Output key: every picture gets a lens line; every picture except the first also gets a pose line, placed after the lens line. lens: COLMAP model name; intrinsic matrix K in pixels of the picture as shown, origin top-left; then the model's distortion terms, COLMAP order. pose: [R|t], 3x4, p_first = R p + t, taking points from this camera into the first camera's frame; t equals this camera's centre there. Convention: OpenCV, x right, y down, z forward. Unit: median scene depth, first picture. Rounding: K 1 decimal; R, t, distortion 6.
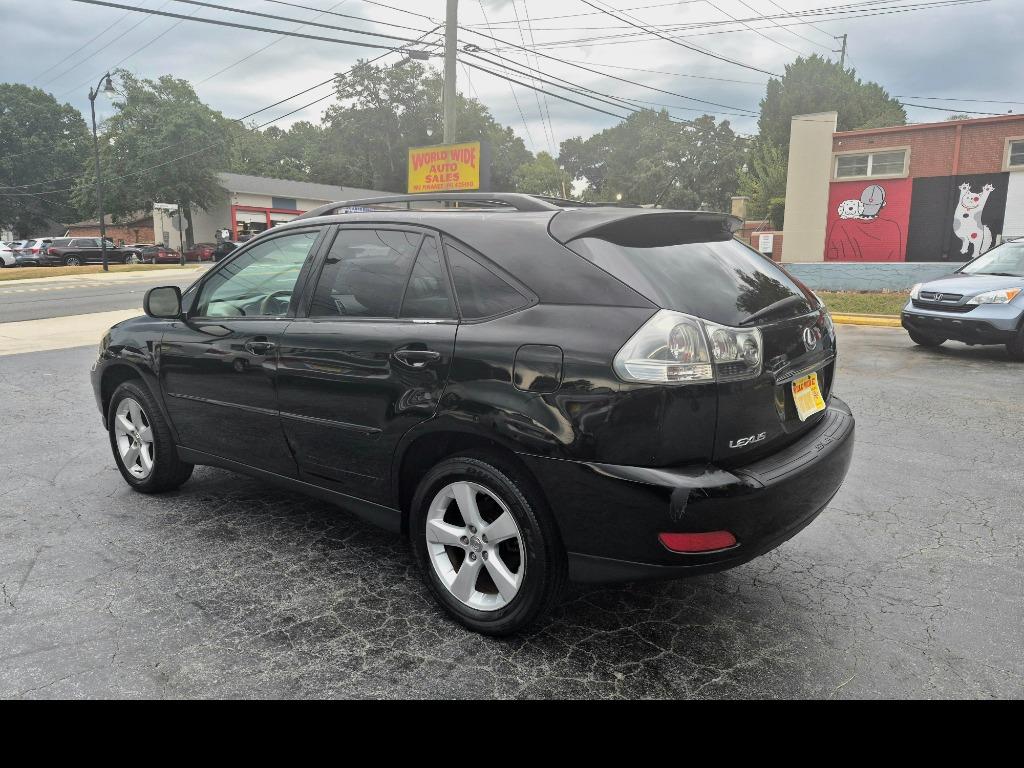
lens RADIAL K [[700.3, 0, 514.0], [0, 700.3, 376.6], [0, 0, 1]] dist [0.063545, -0.068589]
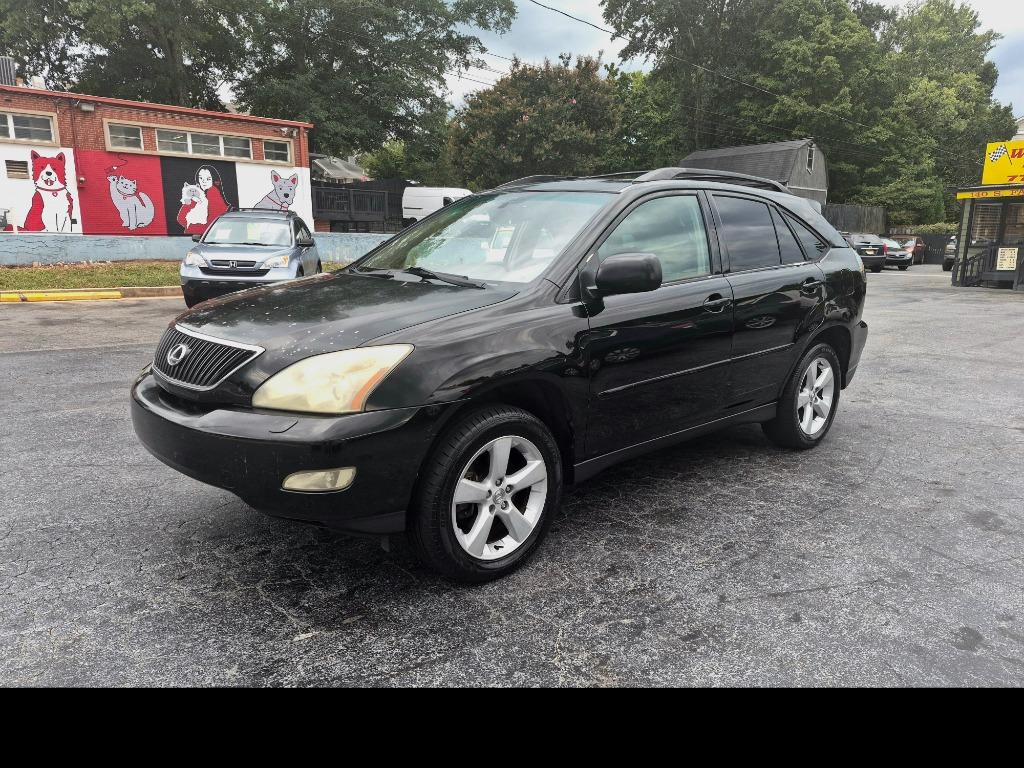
lens RADIAL K [[700.2, 0, 512.0], [0, 700.2, 384.0], [0, 0, 1]] dist [0.046308, -0.040124]
pose [[0.165755, -0.195063, 0.966683, -0.179497], [0.152090, 0.973571, 0.170375, -0.018540], [-0.974368, 0.118782, 0.191042, 0.137337]]
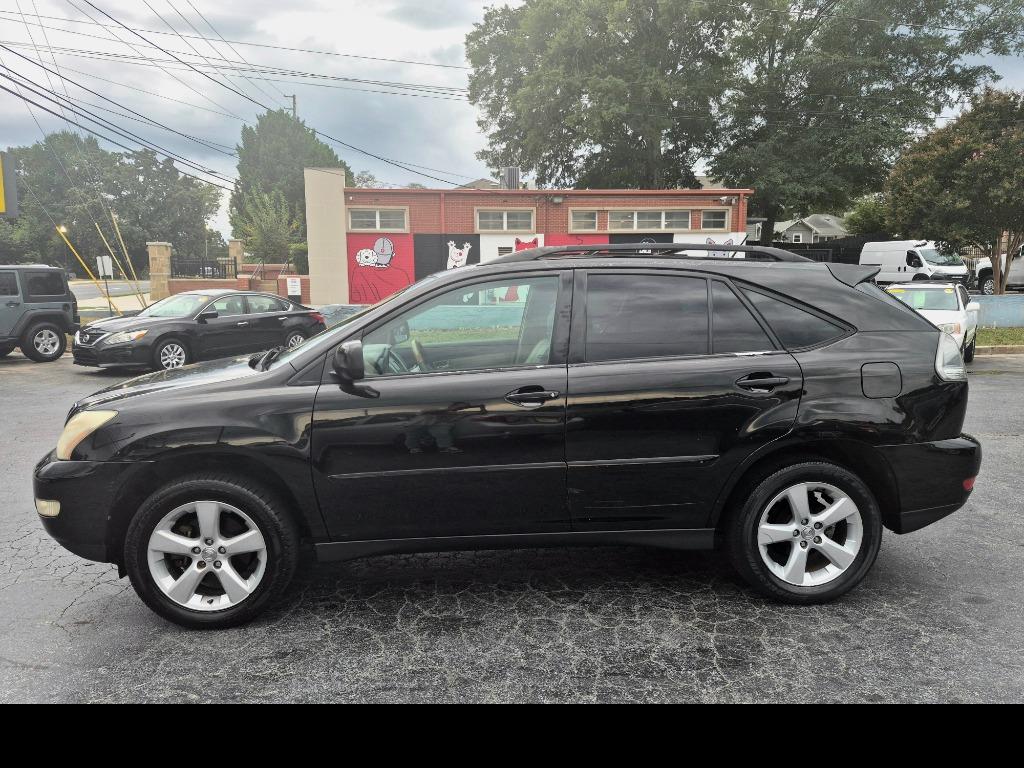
lens RADIAL K [[700.3, 0, 514.0], [0, 700.3, 376.6], [0, 0, 1]] dist [0.063545, -0.068589]
pose [[0.739241, -0.076127, 0.669124, -0.123304], [0.115402, 0.993213, -0.014496, -0.007119], [-0.663479, 0.087934, 0.743010, 0.040169]]
